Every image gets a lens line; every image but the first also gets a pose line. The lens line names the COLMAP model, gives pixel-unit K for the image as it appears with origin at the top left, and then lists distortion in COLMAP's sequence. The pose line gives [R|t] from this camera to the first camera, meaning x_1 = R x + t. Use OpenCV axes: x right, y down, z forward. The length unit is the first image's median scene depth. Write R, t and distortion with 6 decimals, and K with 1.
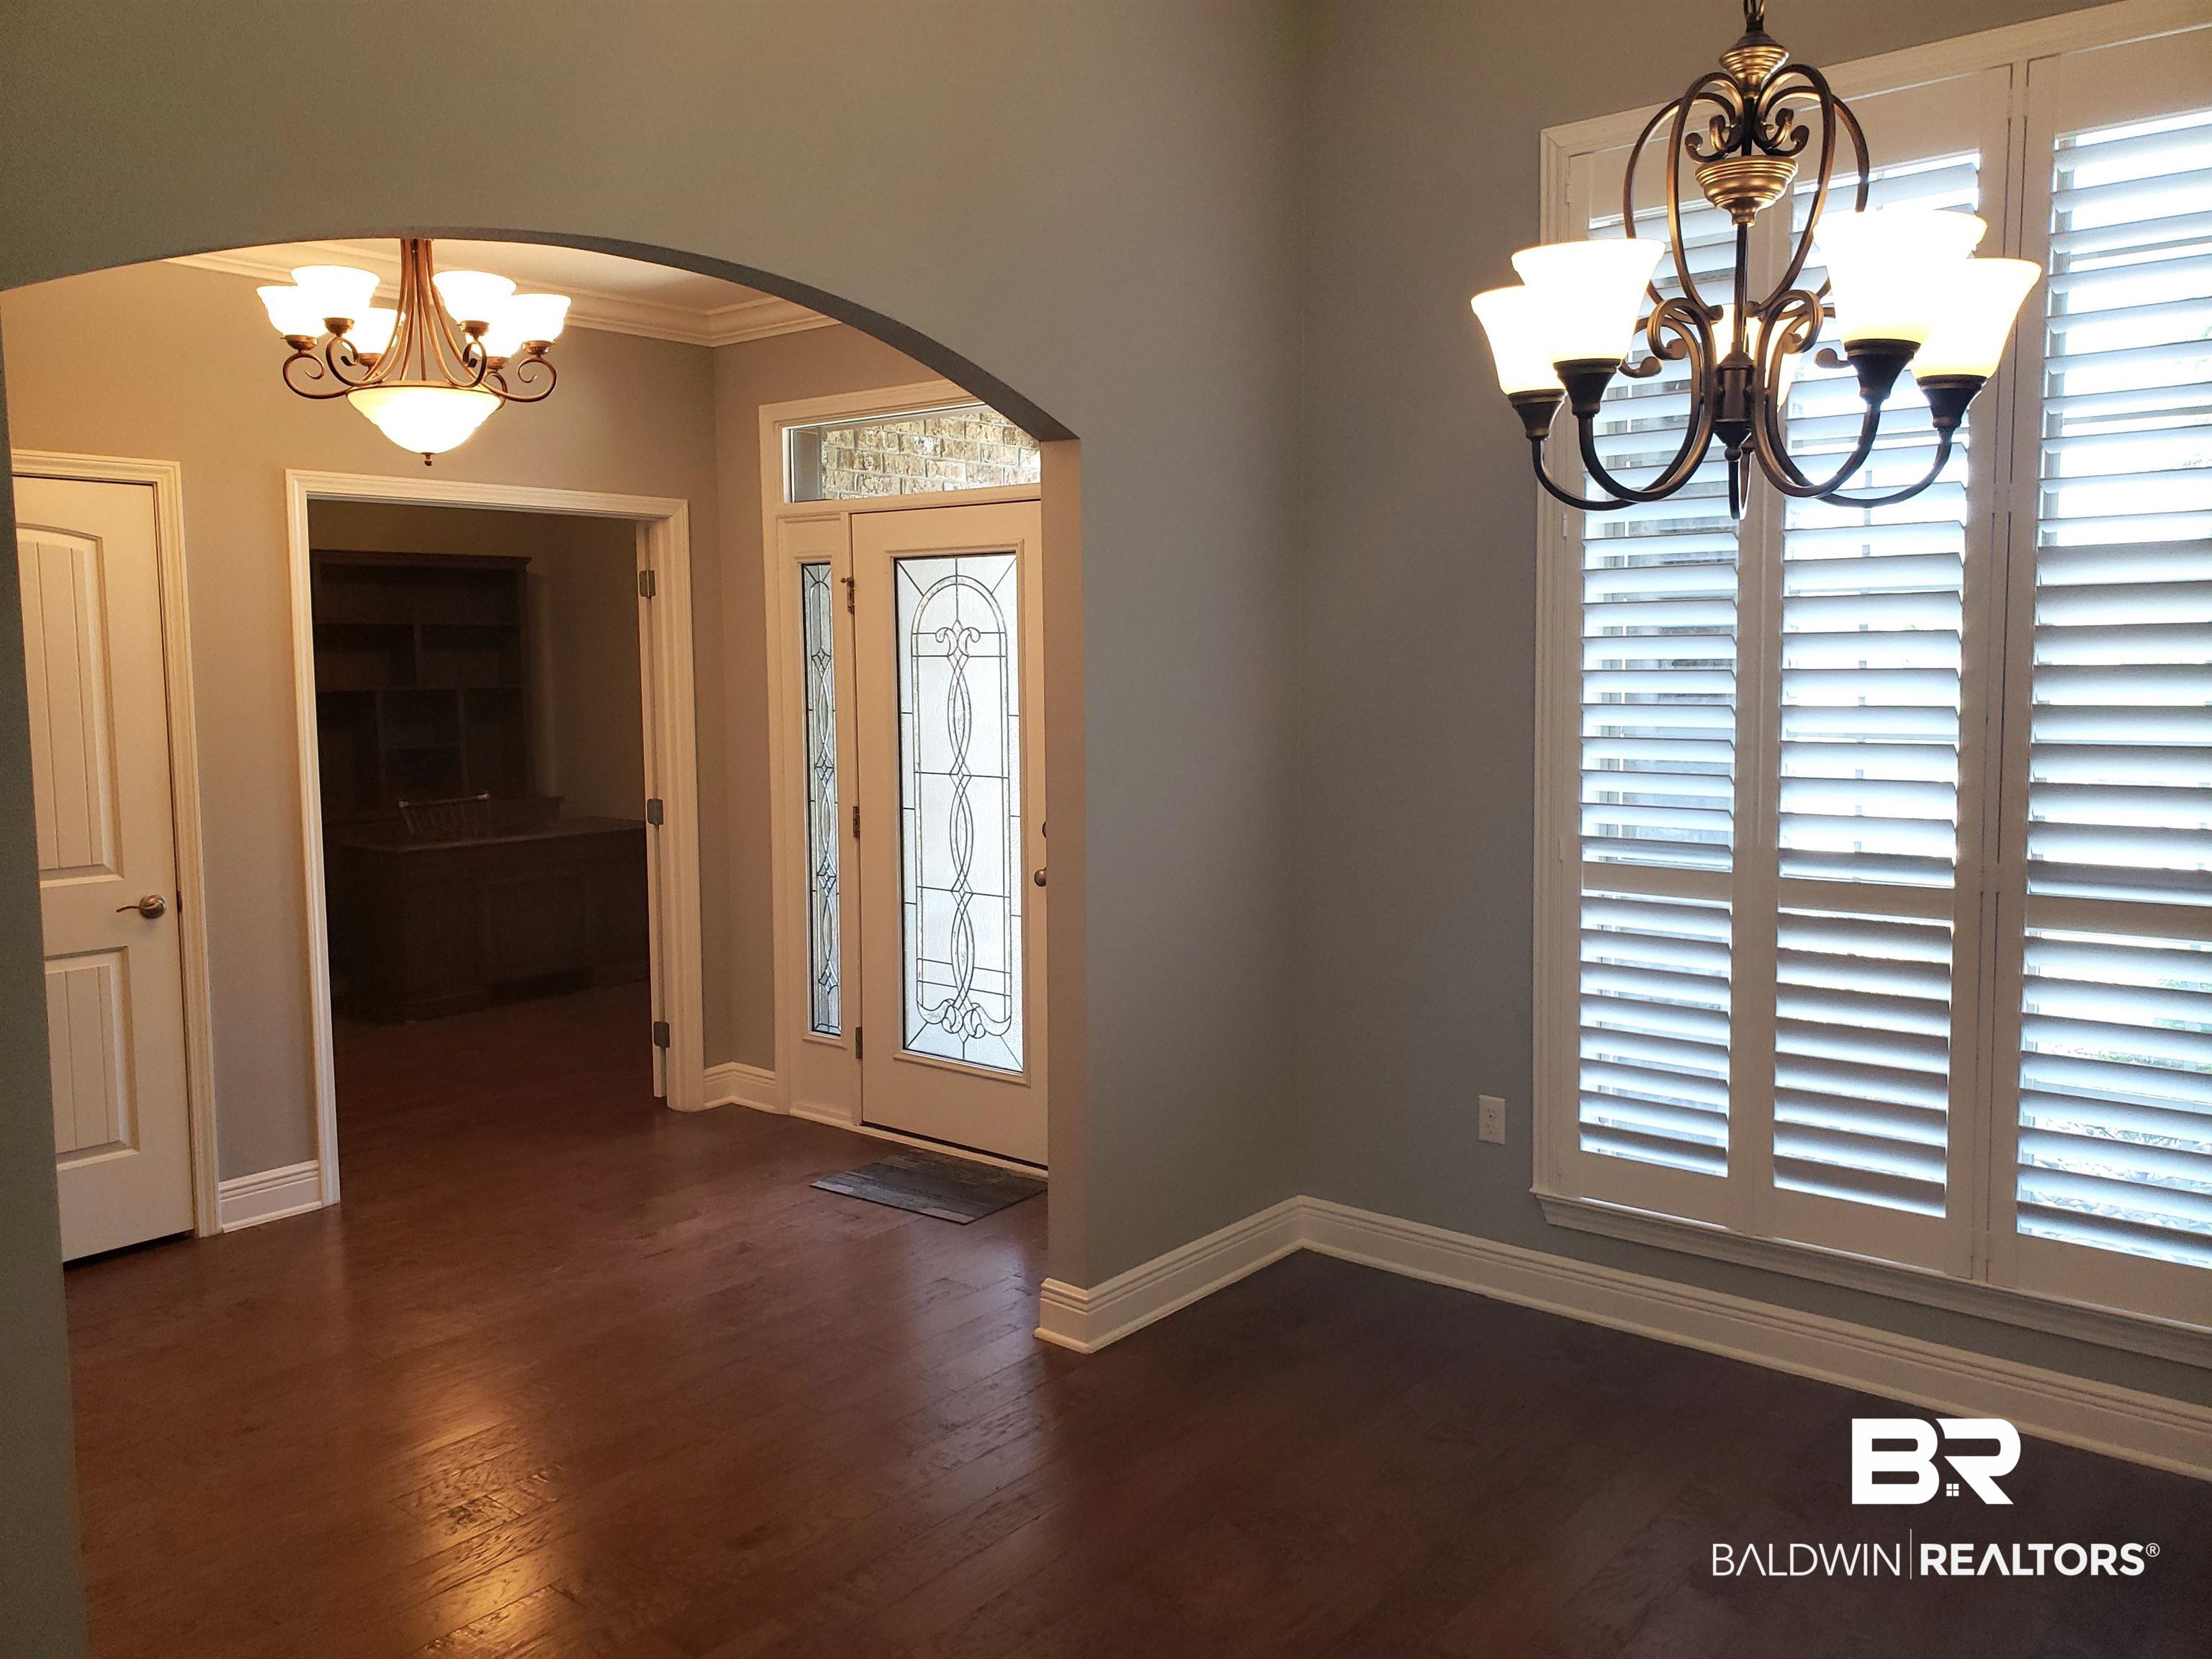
lens RADIAL K [[1744.7, 0, 1101.9], [0, 1744.7, 828.8], [0, 0, 1]] dist [0.004941, 0.001431]
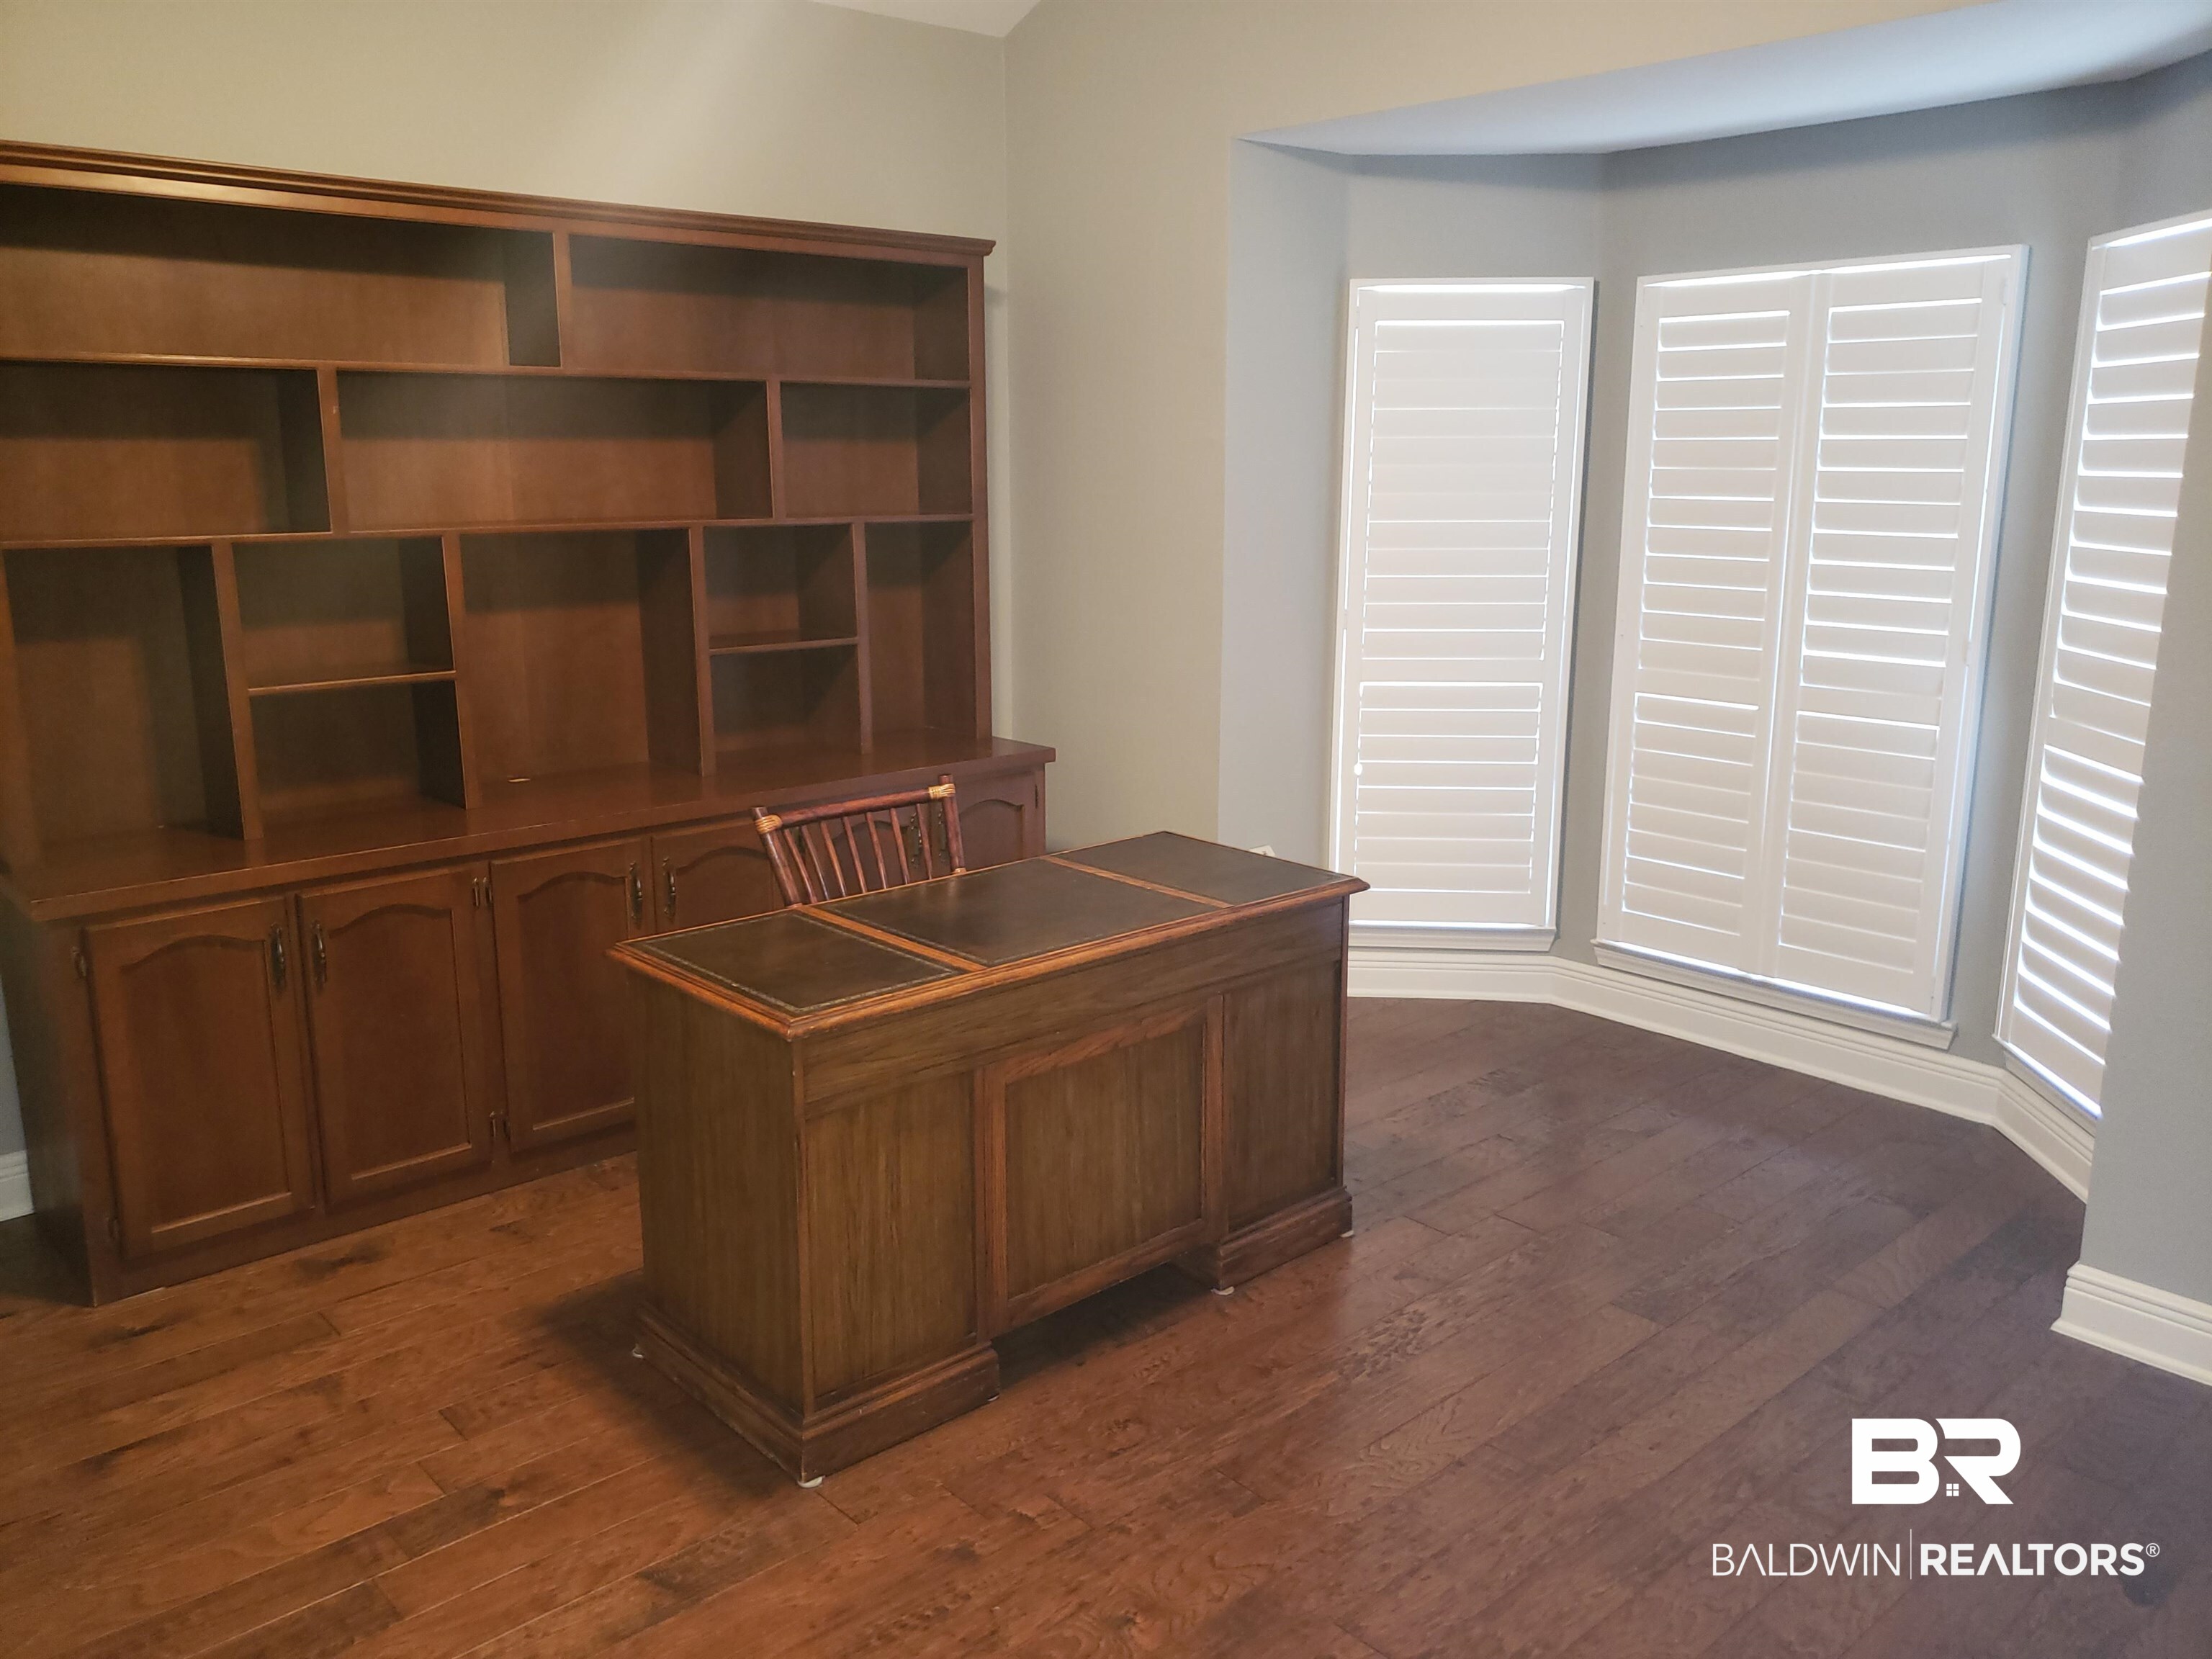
lens RADIAL K [[1744.7, 0, 1108.5], [0, 1744.7, 825.7], [0, 0, 1]] dist [0.004941, 0.001431]
pose [[0.991000, 0.043053, -0.126751, -0.238583], [-0.028113, 0.992689, 0.117384, -0.056427], [0.130878, -0.112764, 0.984965, 0.538097]]
